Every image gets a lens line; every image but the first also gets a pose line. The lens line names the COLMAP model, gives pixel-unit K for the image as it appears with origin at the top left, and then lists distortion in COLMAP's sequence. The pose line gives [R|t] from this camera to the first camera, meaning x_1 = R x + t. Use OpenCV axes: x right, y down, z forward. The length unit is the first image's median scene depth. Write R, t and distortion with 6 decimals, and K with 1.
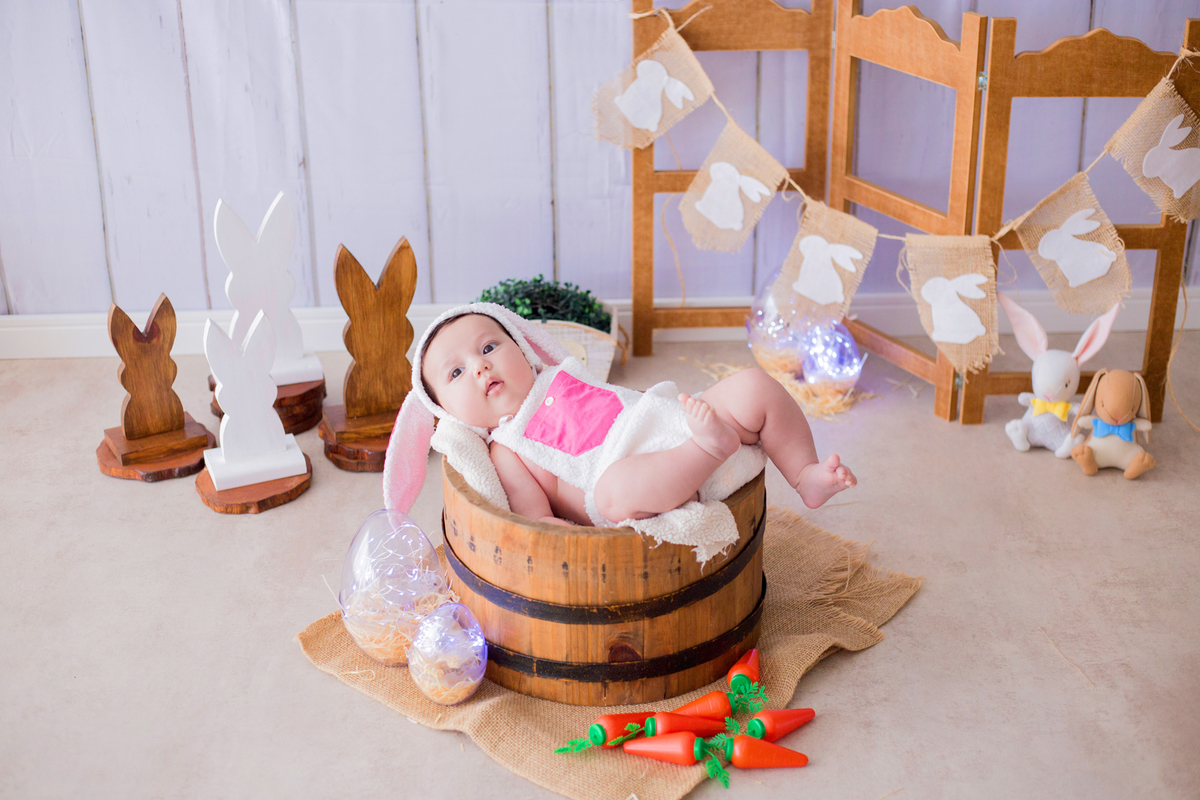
lens RADIAL K [[1831.2, 0, 608.3], [0, 1831.2, 400.2], [0, 0, 1]] dist [-0.134460, 0.000000]
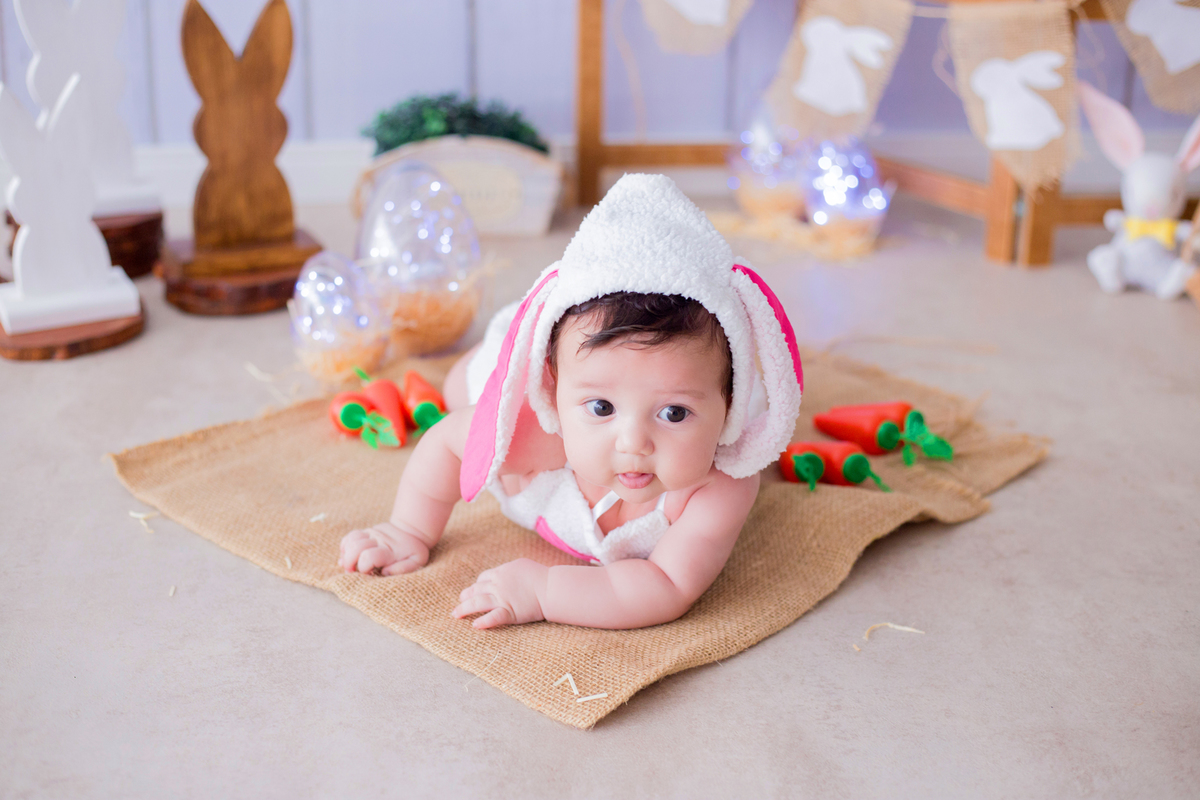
lens RADIAL K [[1831.2, 0, 594.9], [0, 1831.2, 389.4], [0, 0, 1]] dist [-0.134460, 0.000000]
pose [[0.997537, -0.007412, 0.069750, -0.036864], [0.012321, 0.997456, -0.070207, 0.118959], [-0.069052, 0.070893, 0.995091, 0.281938]]
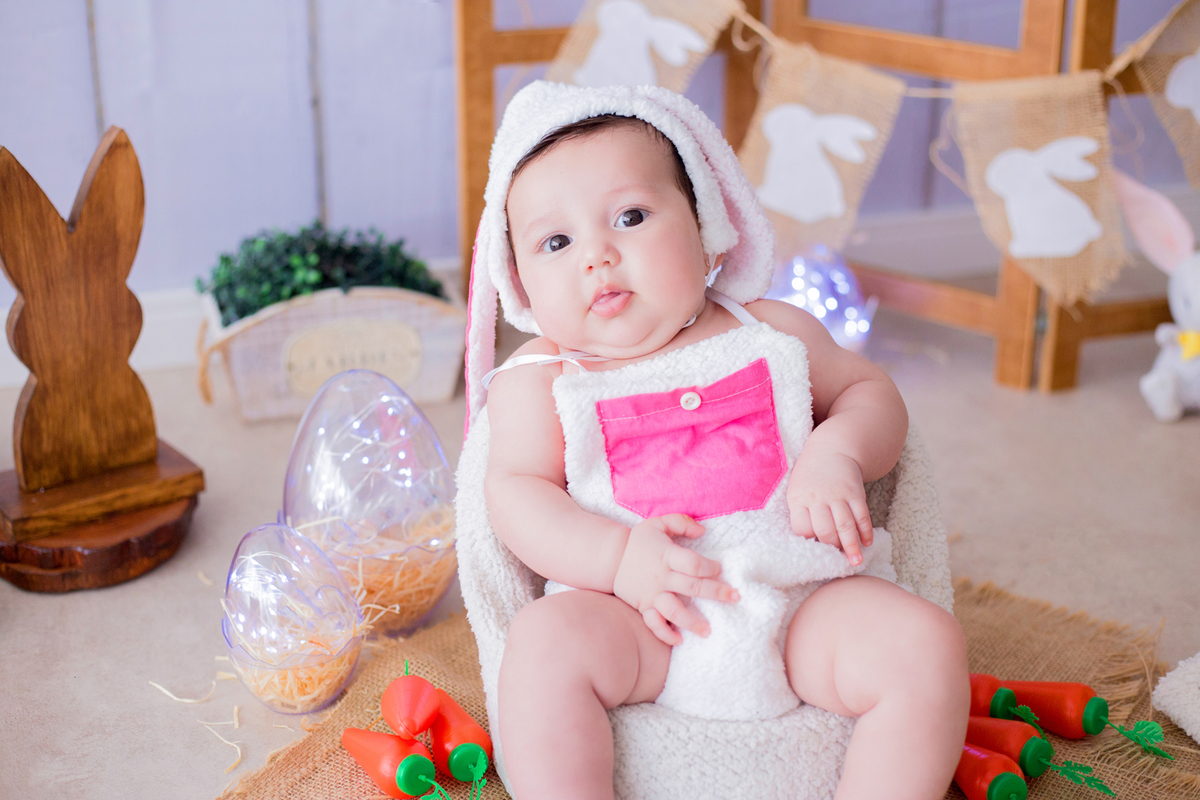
lens RADIAL K [[1831.2, 0, 604.8], [0, 1831.2, 397.7], [0, 0, 1]] dist [-0.134460, 0.000000]
pose [[0.954656, -0.100352, 0.280287, -0.128297], [0.115911, 0.992476, -0.039451, 0.022551], [-0.274219, 0.070151, 0.959105, 0.468203]]
